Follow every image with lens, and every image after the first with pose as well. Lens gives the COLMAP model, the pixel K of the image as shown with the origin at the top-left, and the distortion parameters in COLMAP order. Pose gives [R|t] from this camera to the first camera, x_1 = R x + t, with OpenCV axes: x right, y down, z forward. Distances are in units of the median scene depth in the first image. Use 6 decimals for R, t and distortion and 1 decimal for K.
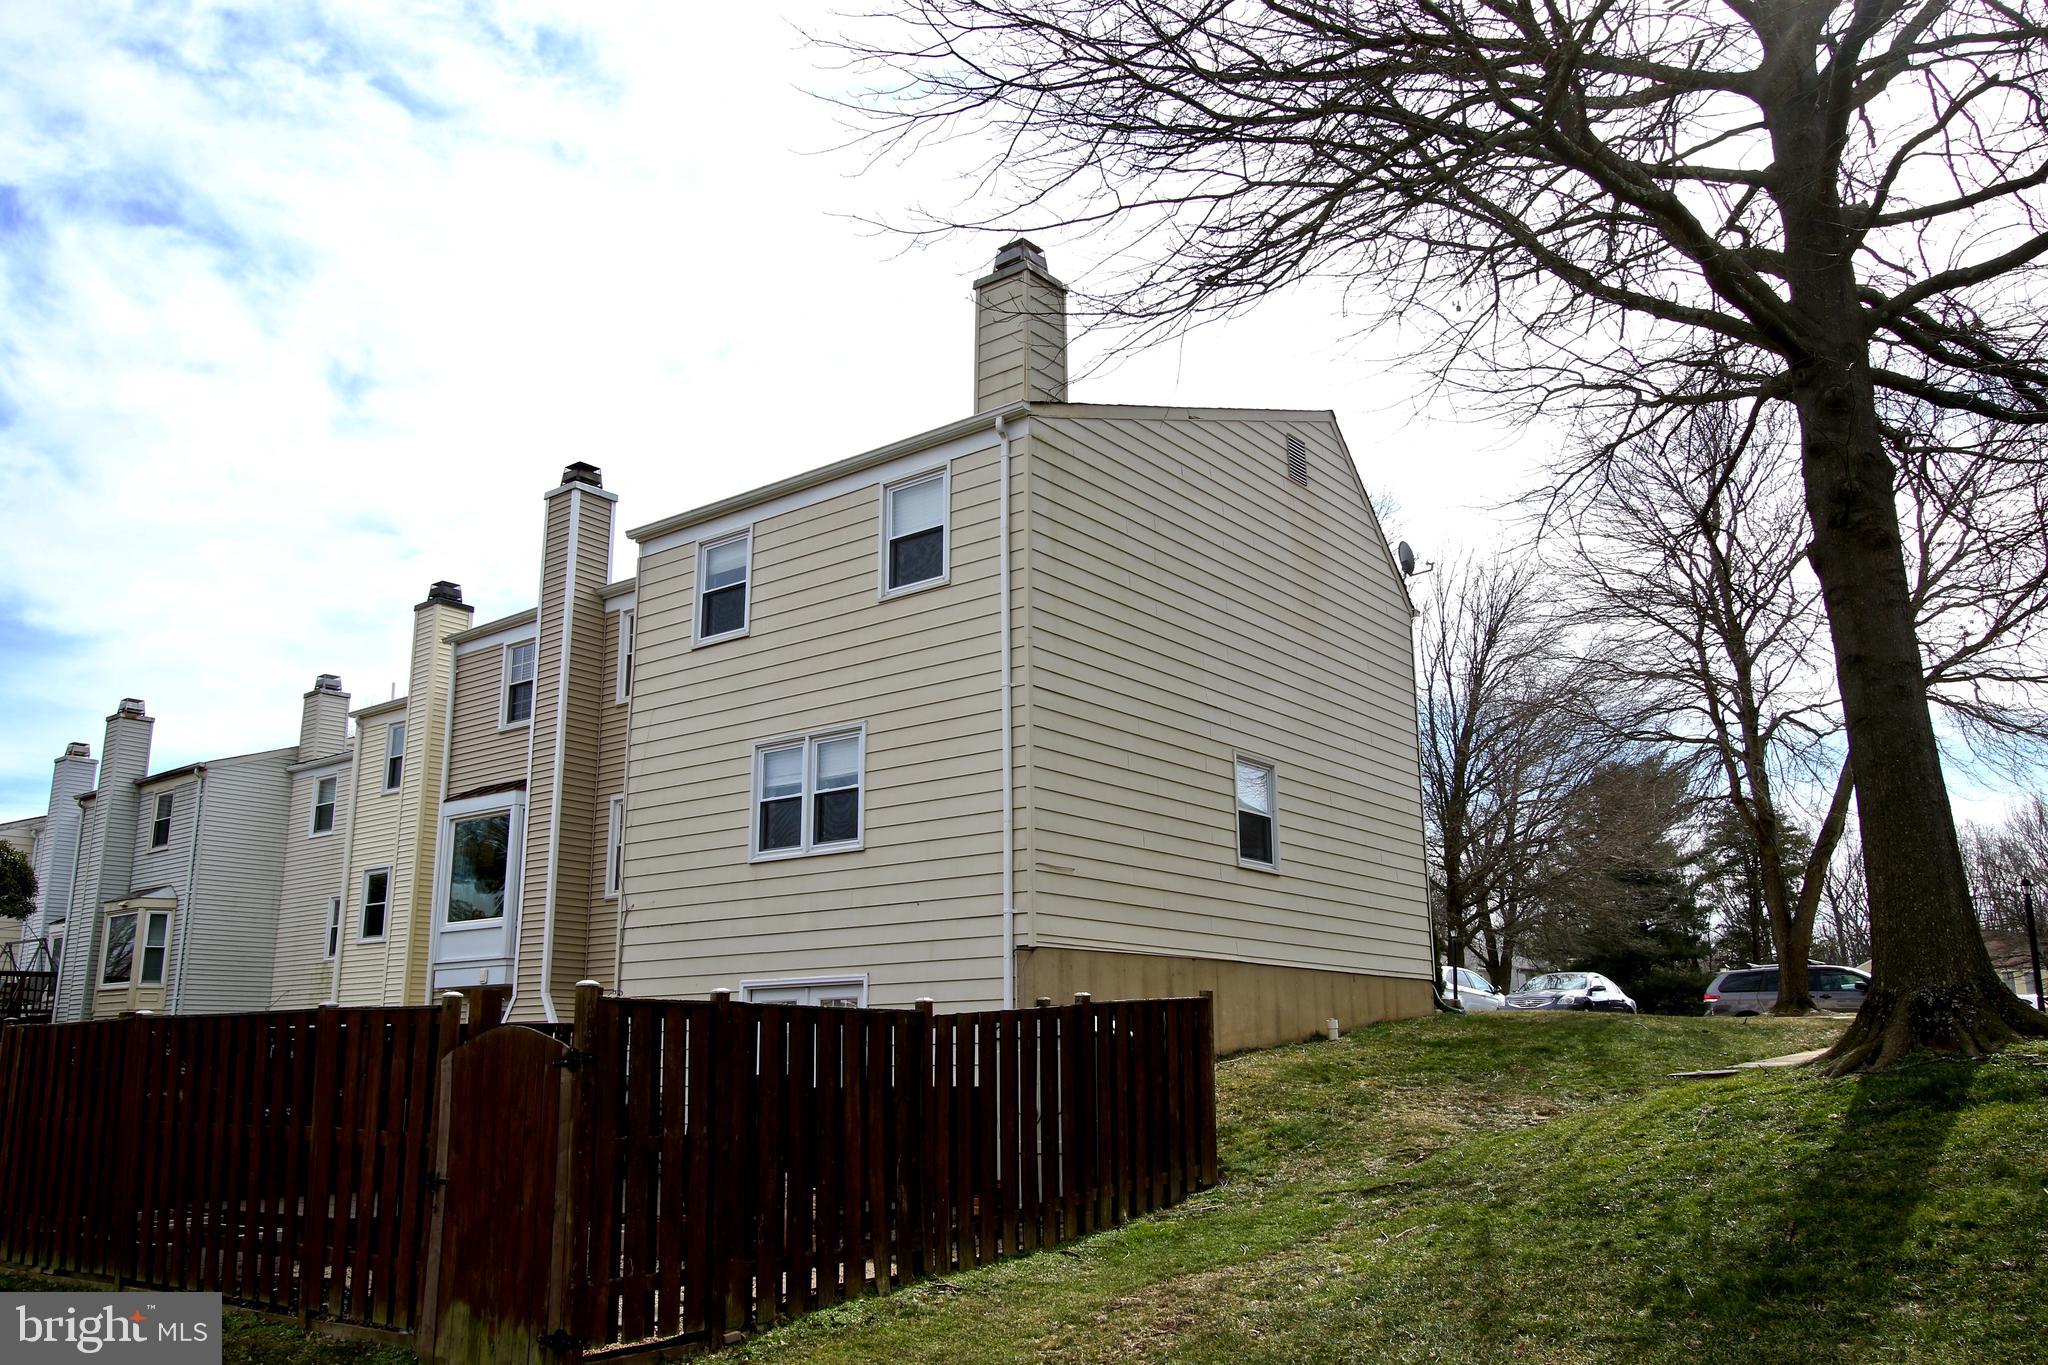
lens RADIAL K [[1570.4, 0, 1022.9], [0, 1570.4, 693.3], [0, 0, 1]] dist [0.004503, 0.003938]
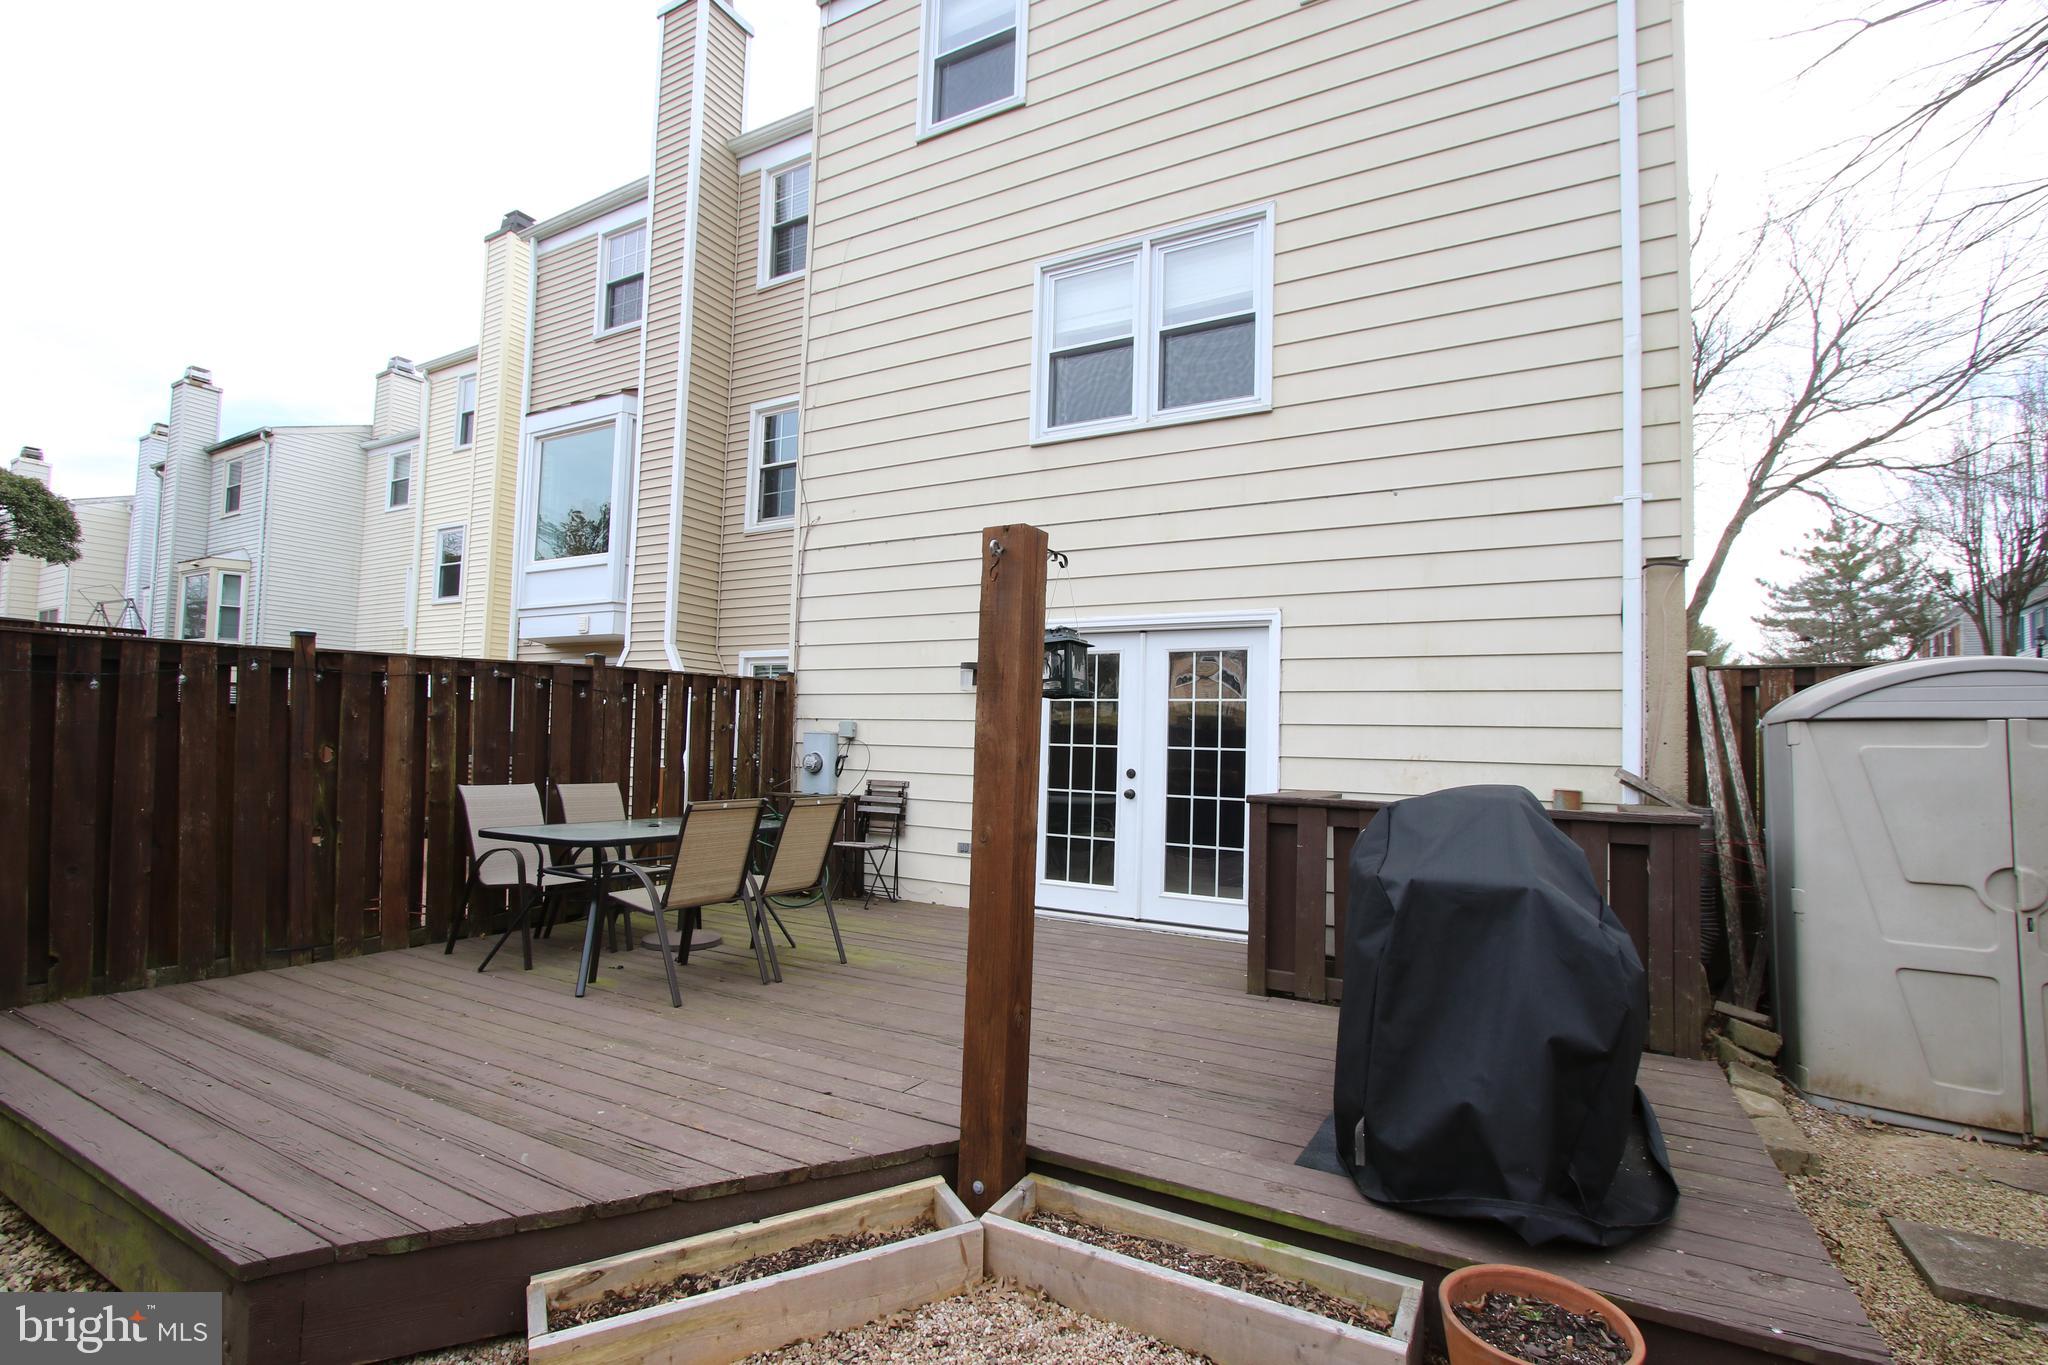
lens RADIAL K [[946.1, 0, 1025.7], [0, 946.1, 698.6], [0, 0, 1]] dist [-0.014922, 0.001583]
pose [[0.988248, 0.043042, 0.146671, -0.188074], [-0.069031, 0.981787, 0.177001, 0.116319], [-0.136382, -0.185046, 0.973220, 0.488959]]
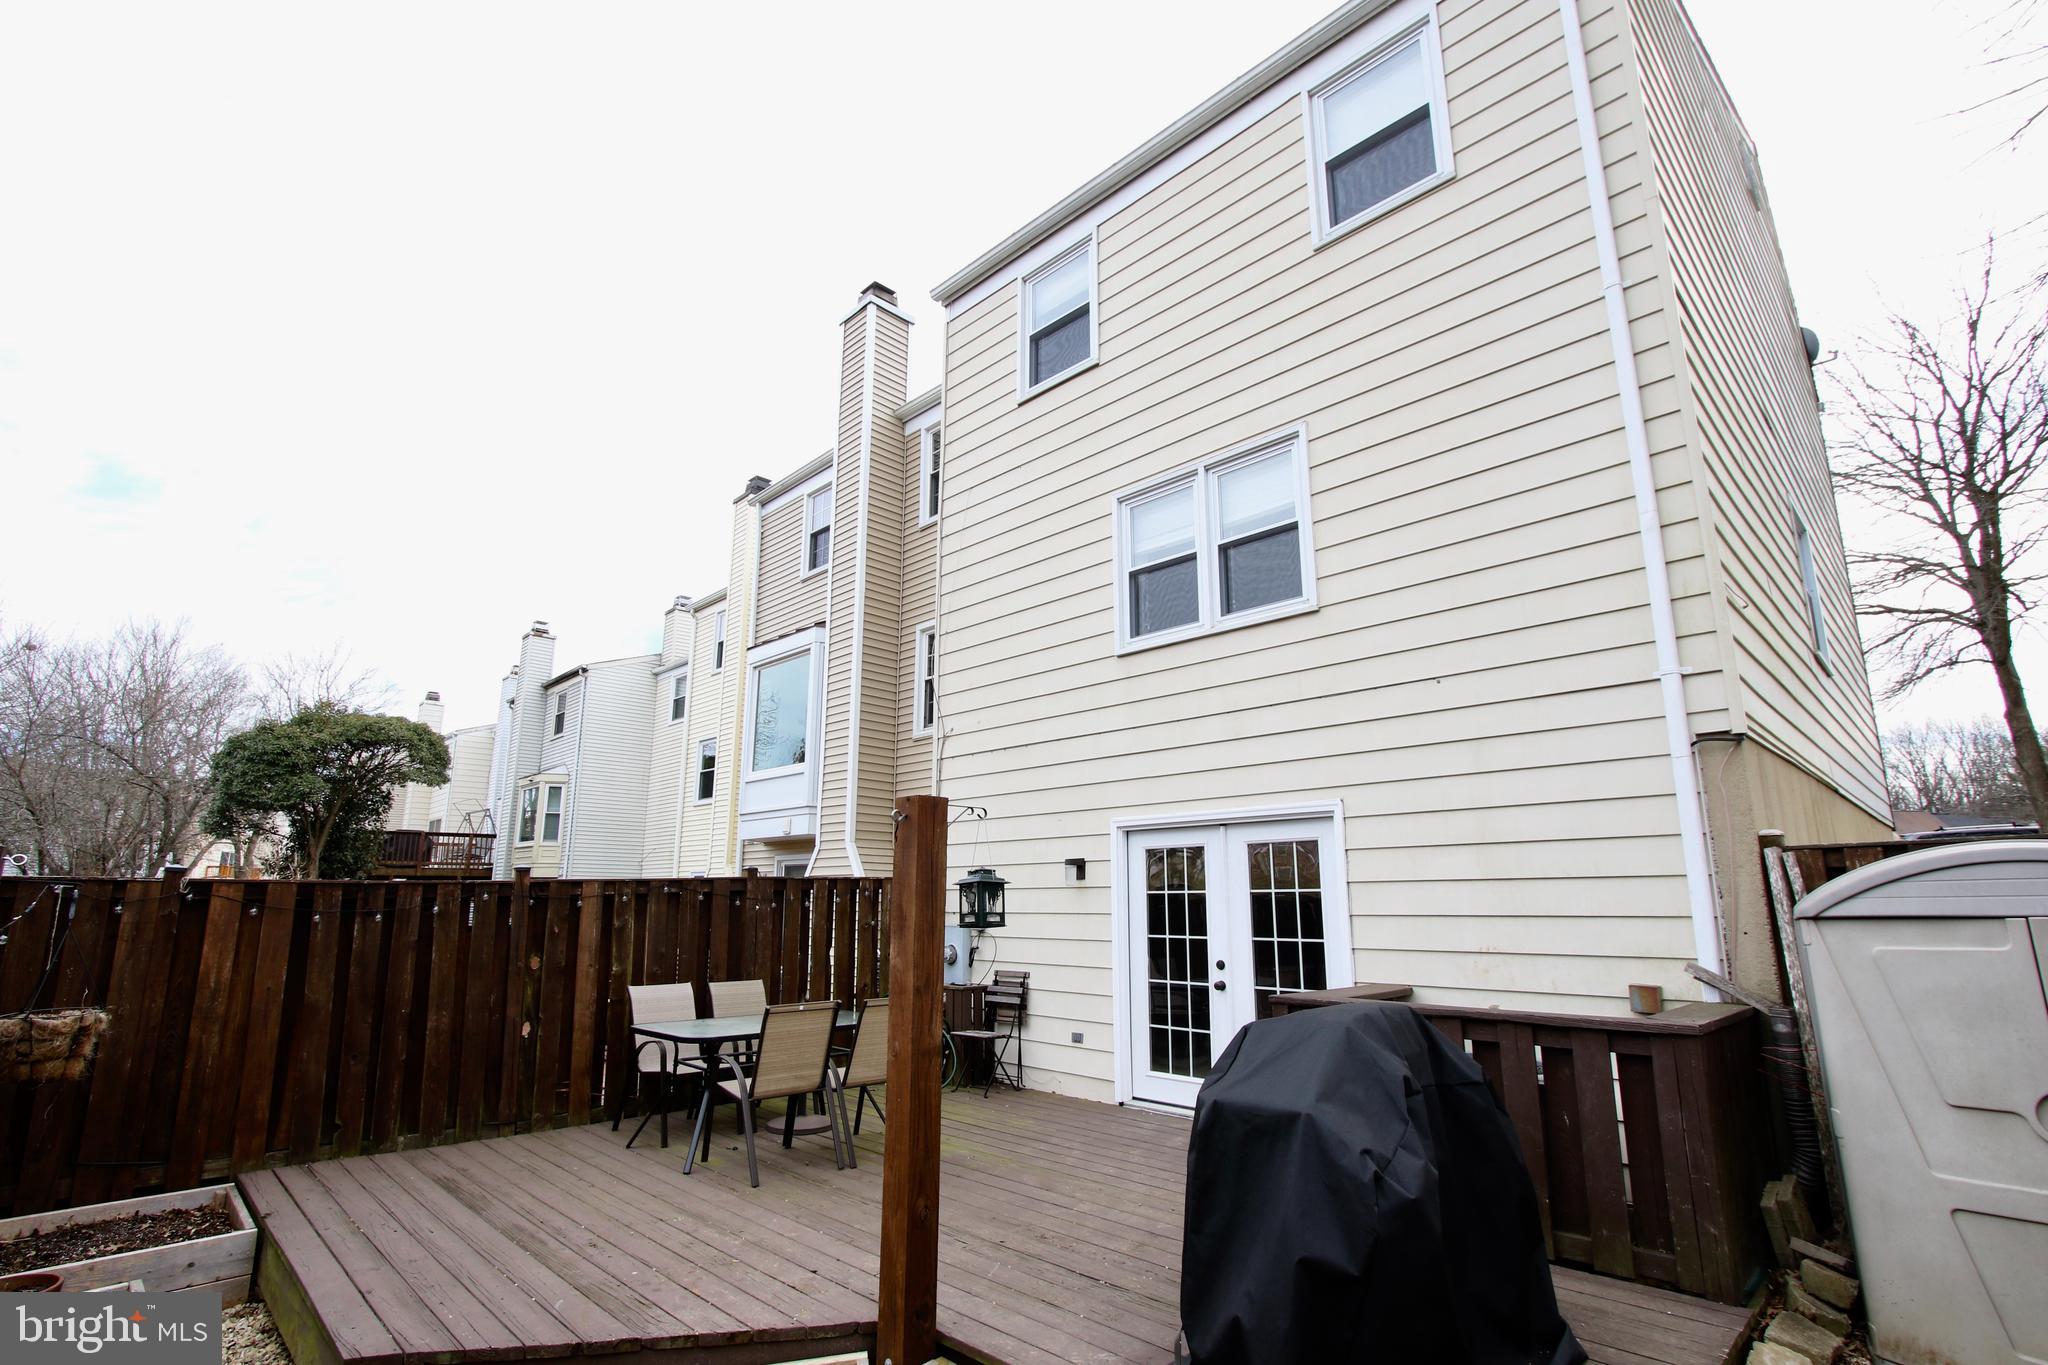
lens RADIAL K [[963.5, 0, 1020.9], [0, 963.5, 695.5], [0, 0, 1]] dist [-0.019624, 0.005219]
pose [[0.991605, -0.018007, -0.128044, -0.132230], [0.020385, 0.999643, 0.017284, 0.096475], [0.127687, -0.019749, 0.991618, 0.456966]]
